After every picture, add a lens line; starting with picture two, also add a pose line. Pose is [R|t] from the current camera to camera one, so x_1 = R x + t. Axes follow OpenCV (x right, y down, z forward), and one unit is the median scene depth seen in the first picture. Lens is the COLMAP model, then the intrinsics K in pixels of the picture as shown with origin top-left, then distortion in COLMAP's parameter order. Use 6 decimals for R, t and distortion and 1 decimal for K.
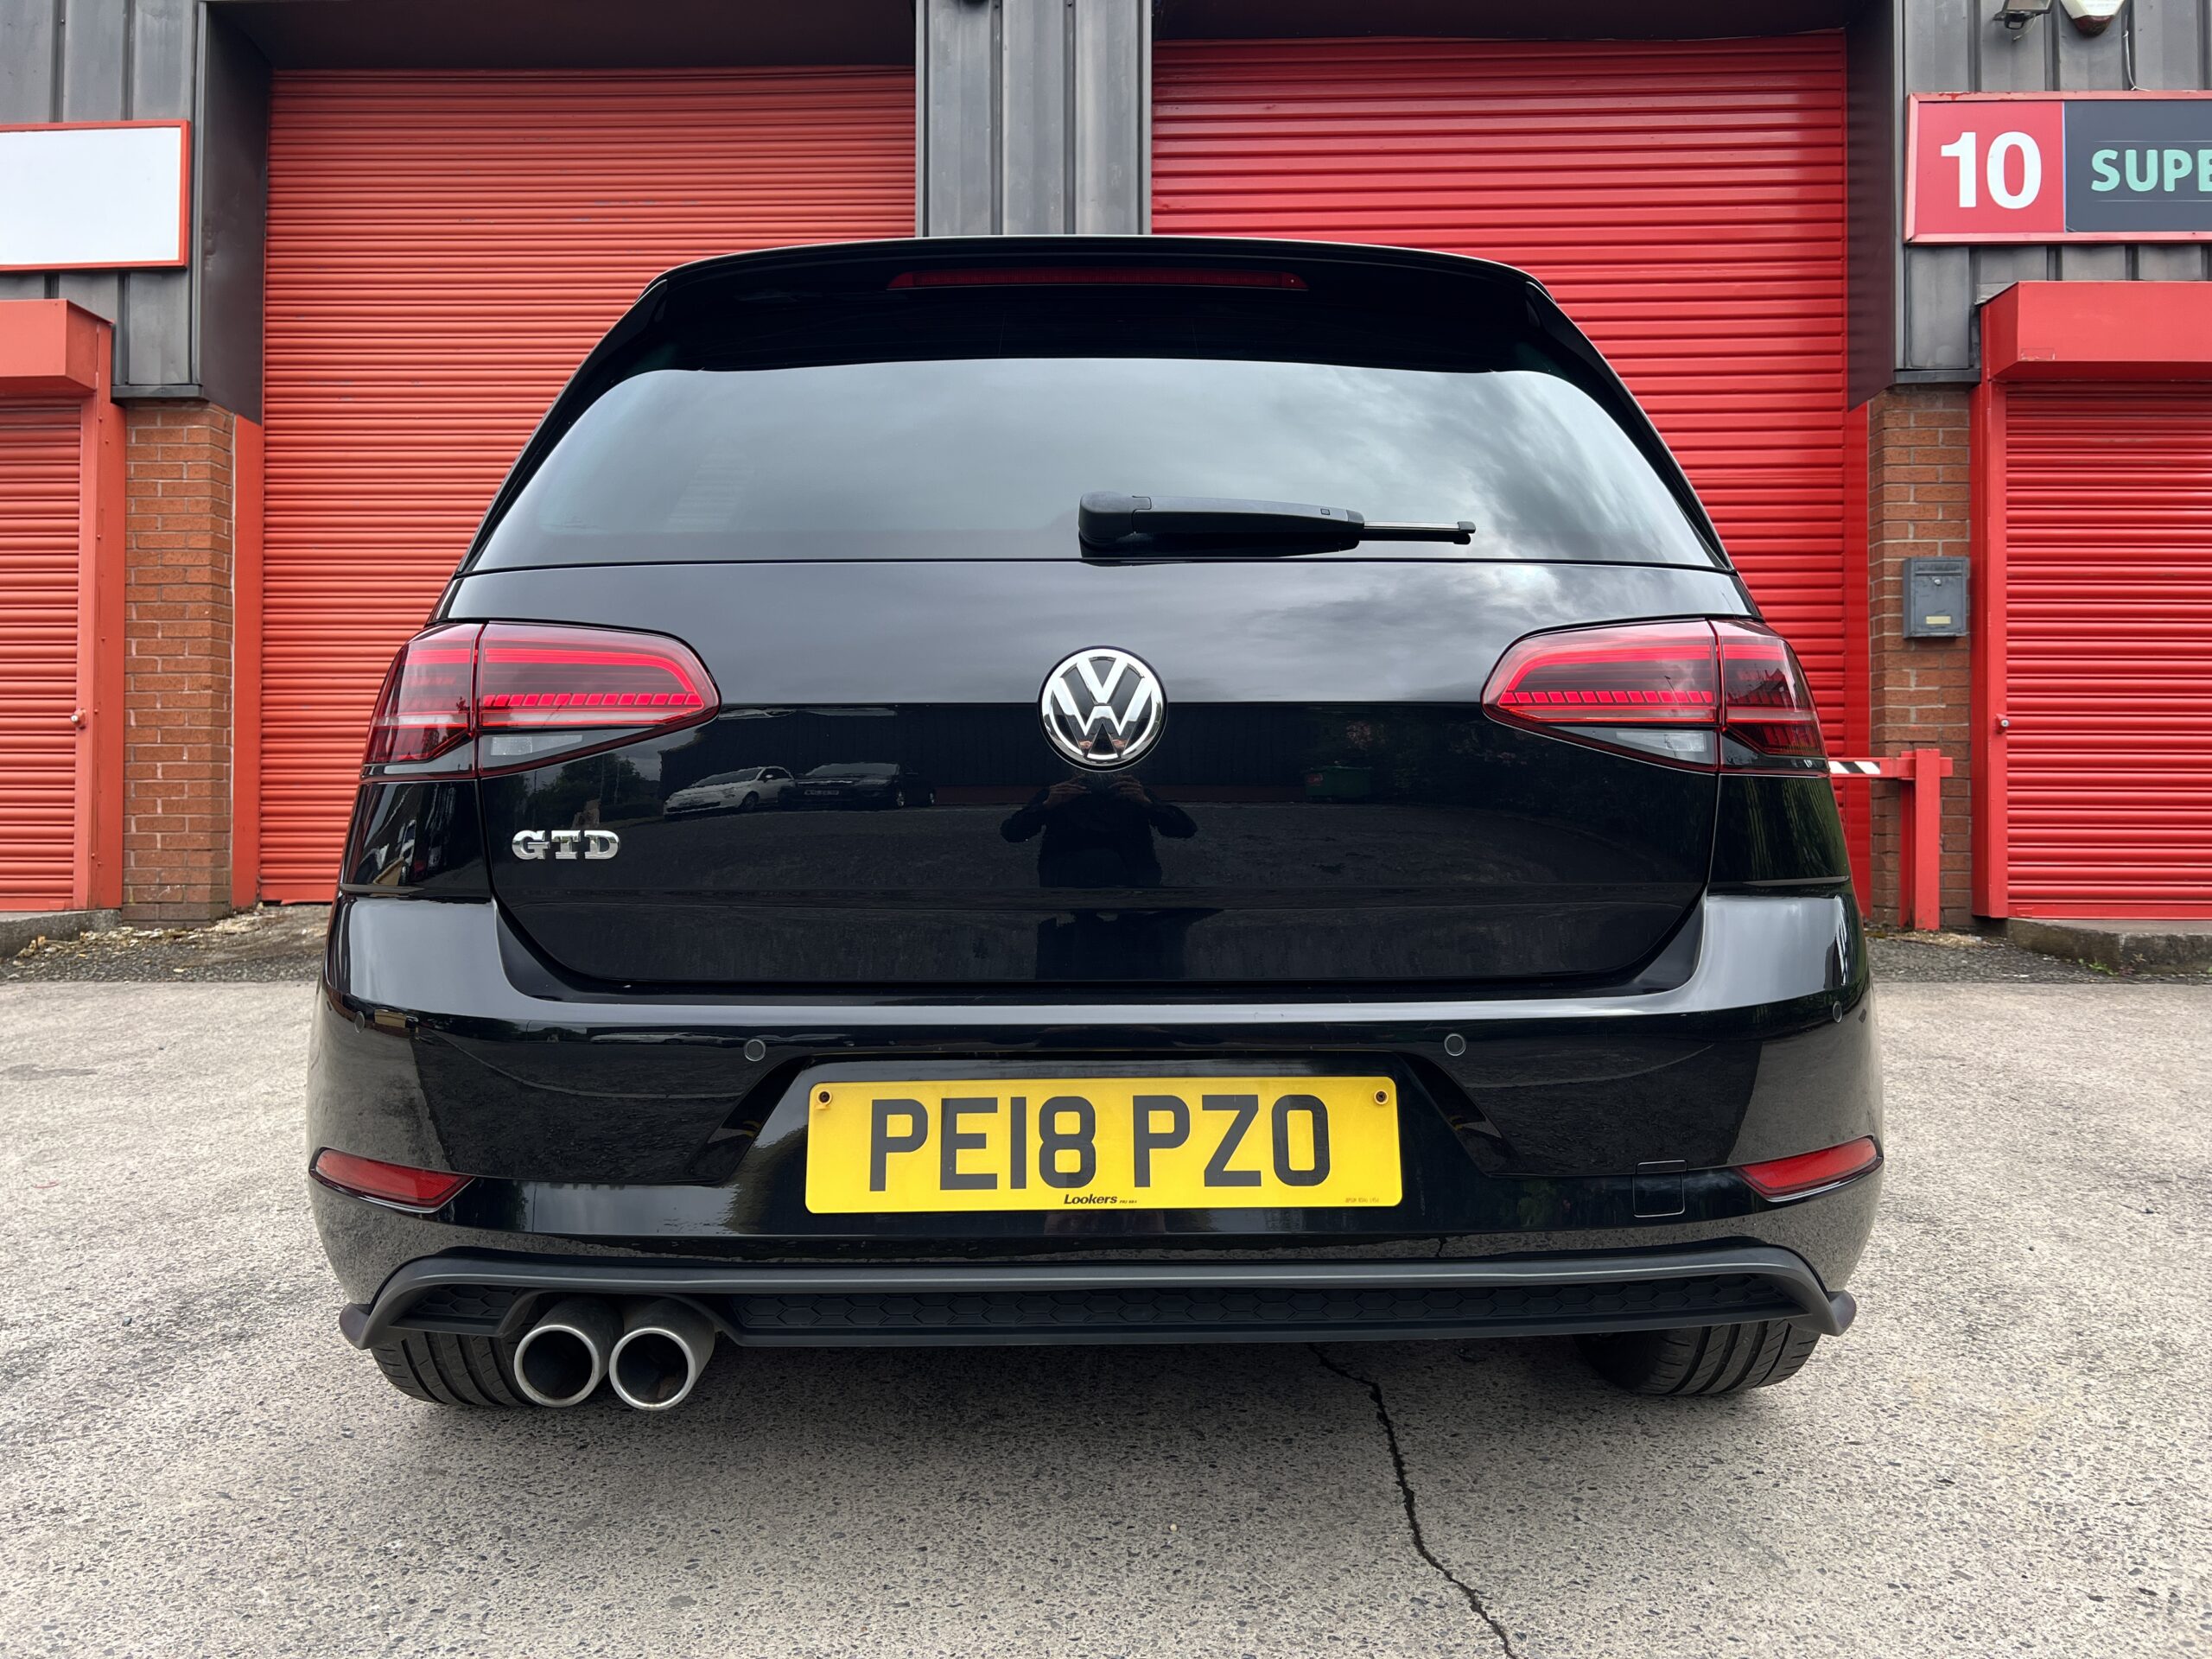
lens RADIAL K [[1657.4, 0, 1109.3], [0, 1657.4, 829.2], [0, 0, 1]] dist [0.036481, -0.044103]
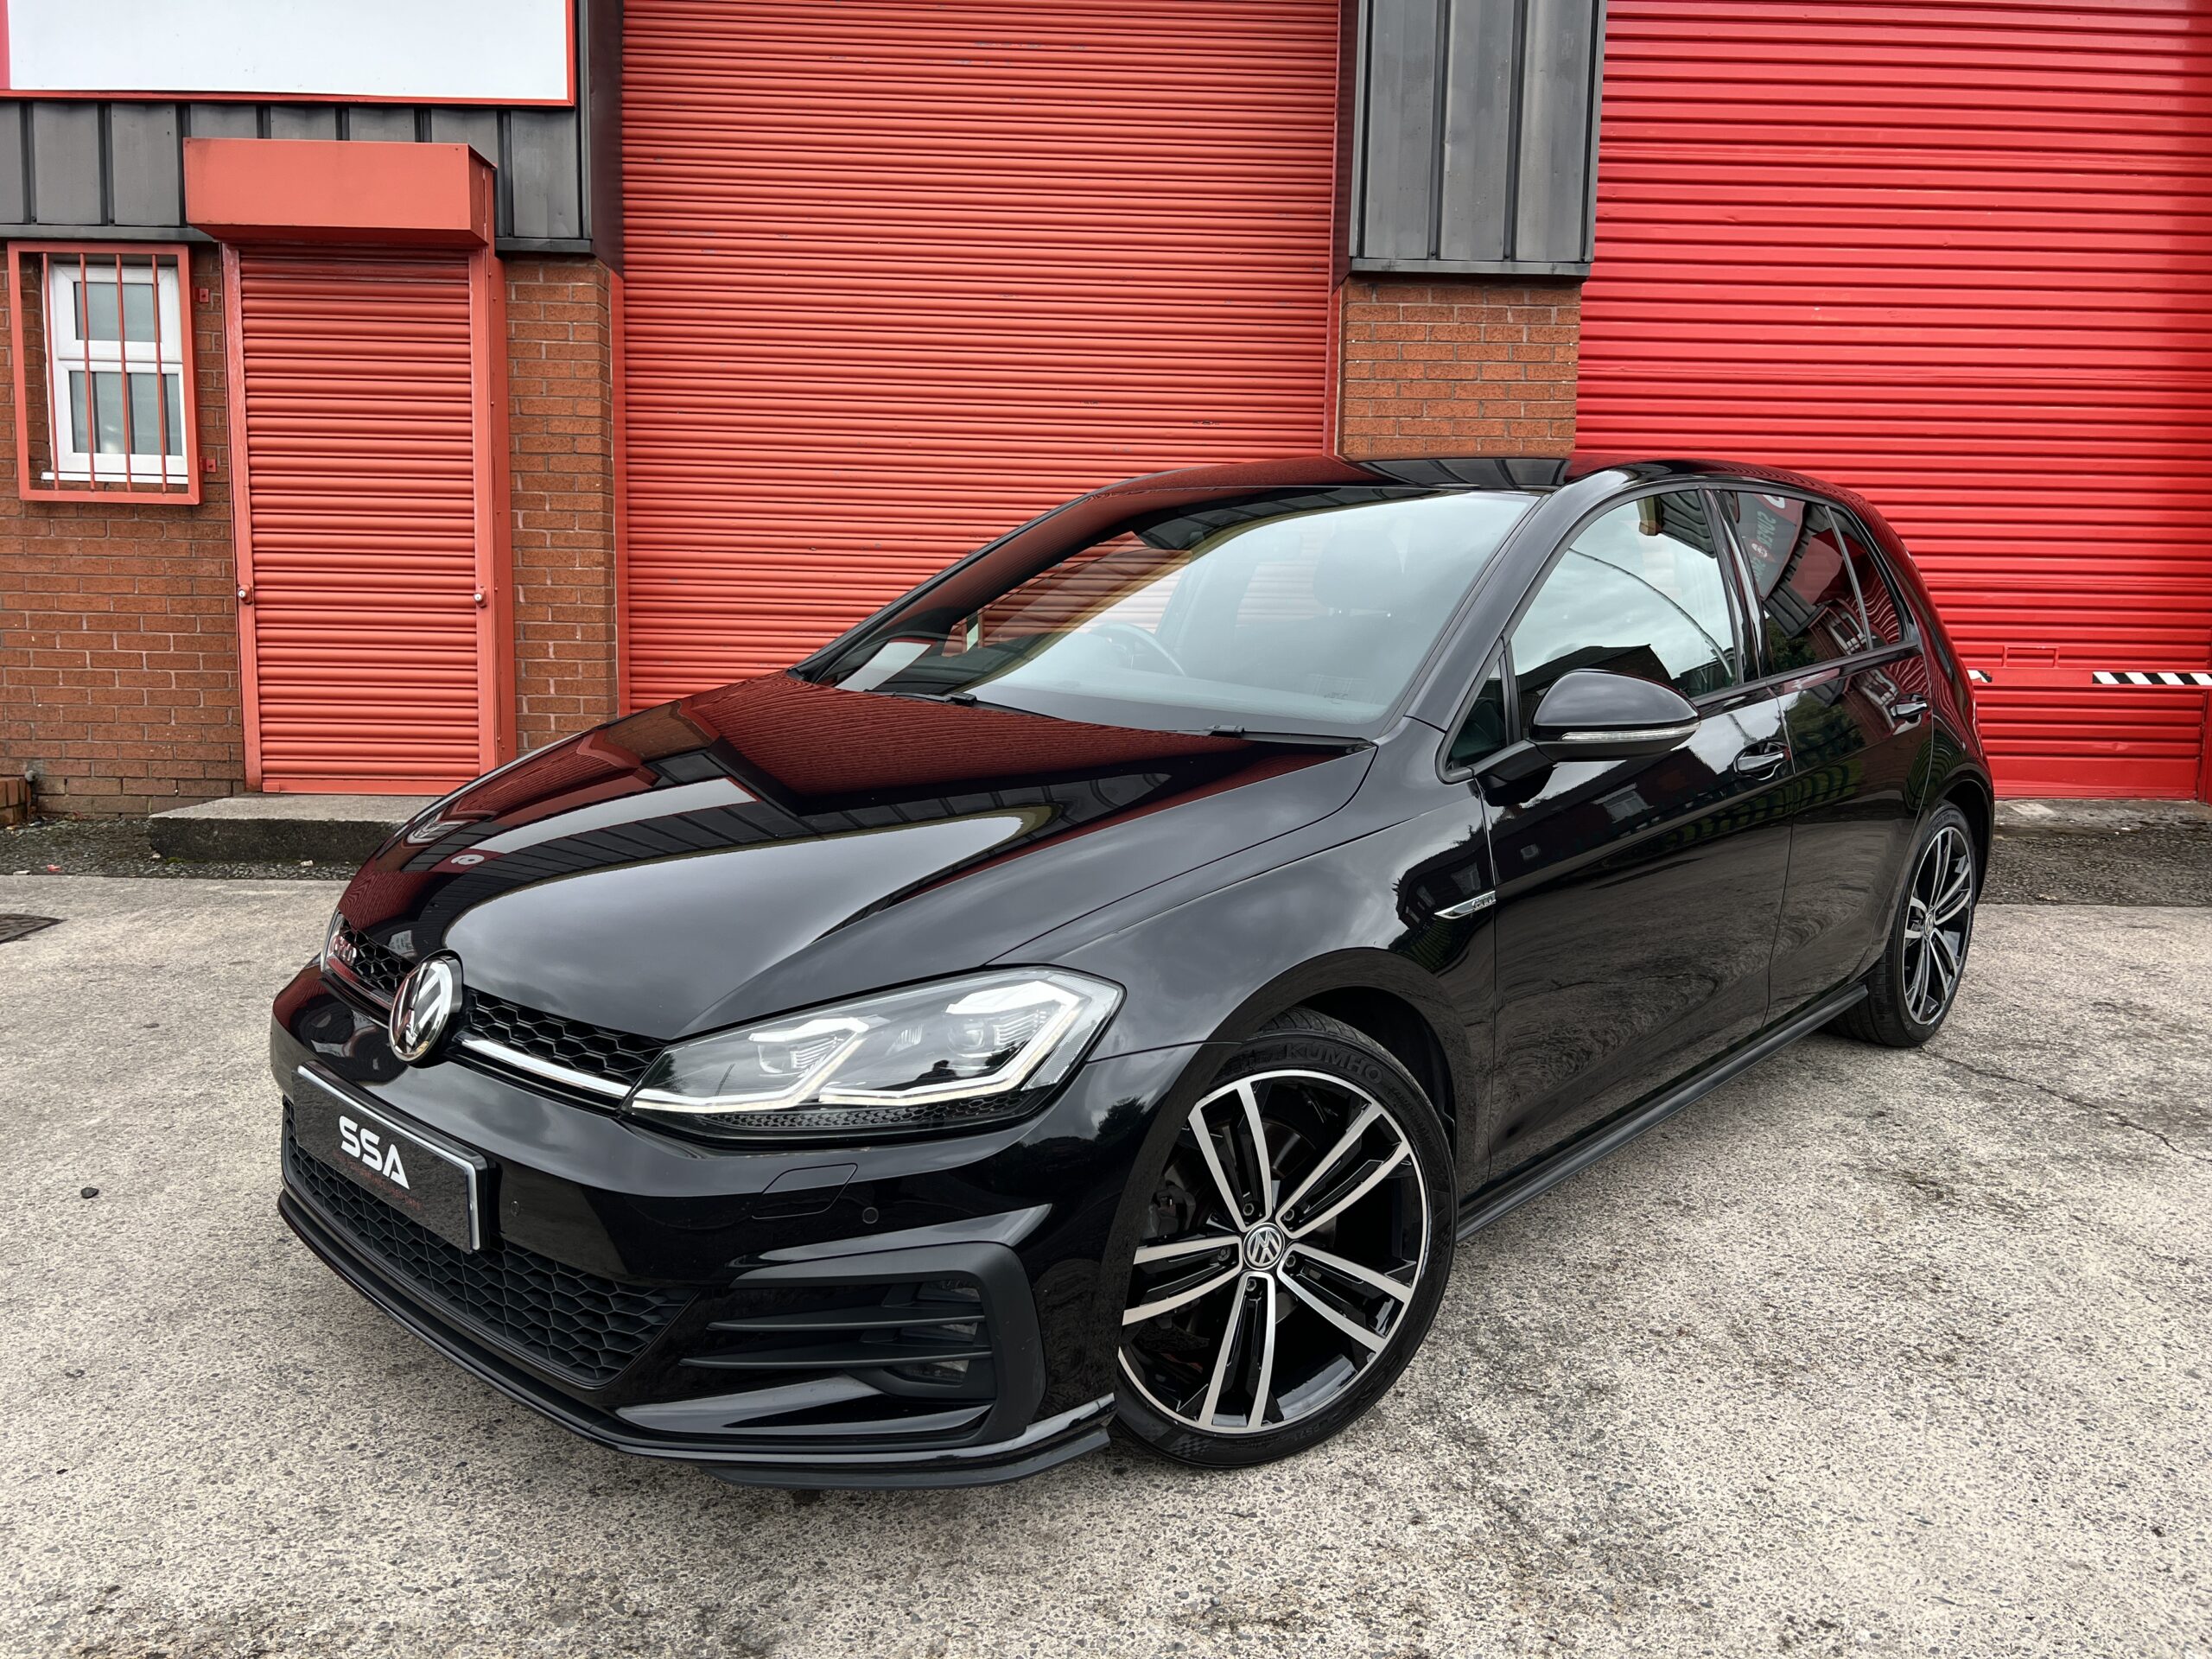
lens RADIAL K [[1657.8, 0, 1121.9], [0, 1657.8, 834.6], [0, 0, 1]] dist [0.029647, -0.029288]
pose [[0.998007, 0.010592, 0.062205, -0.312977], [-0.018354, 0.991916, 0.125562, -0.058979], [-0.060372, -0.126453, 0.990134, 0.009570]]
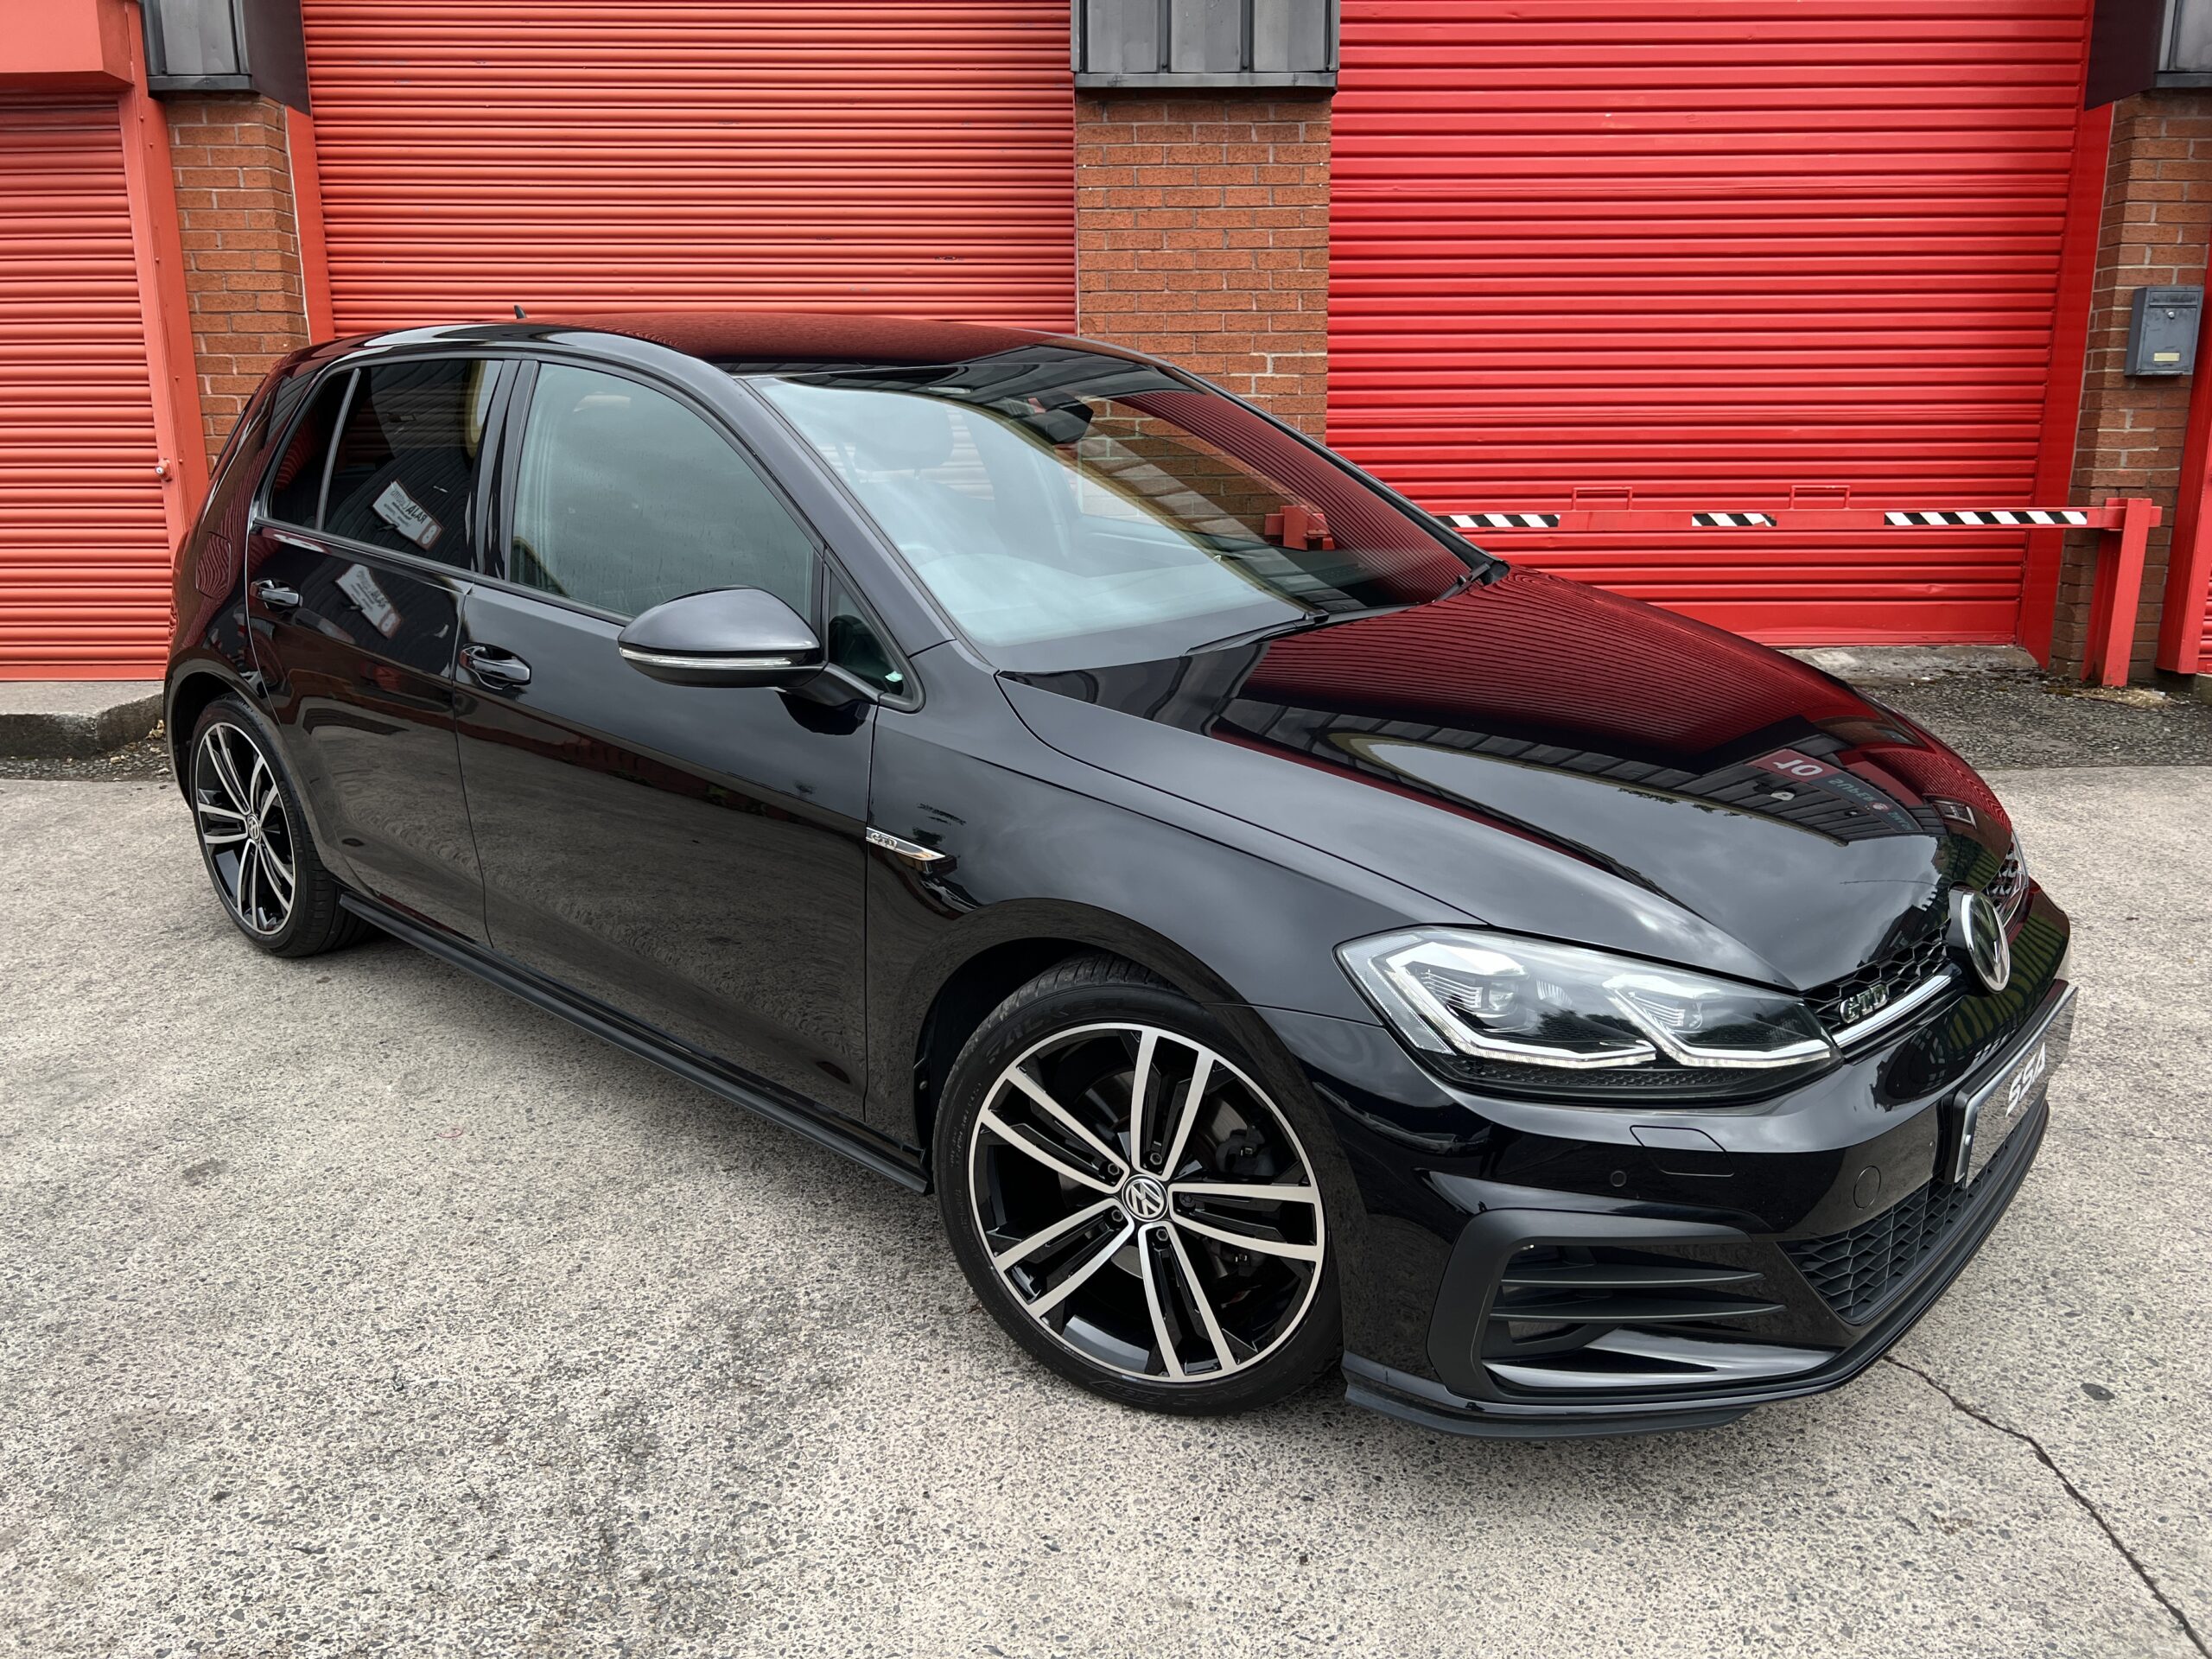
lens RADIAL K [[1657.8, 0, 1113.6], [0, 1657.8, 839.2], [0, 0, 1]] dist [0.034148, -0.039804]
pose [[0.999225, -0.012620, 0.037272, -0.136261], [0.003700, 0.973115, 0.230291, -0.080006], [-0.039176, -0.229974, 0.972408, 0.043604]]
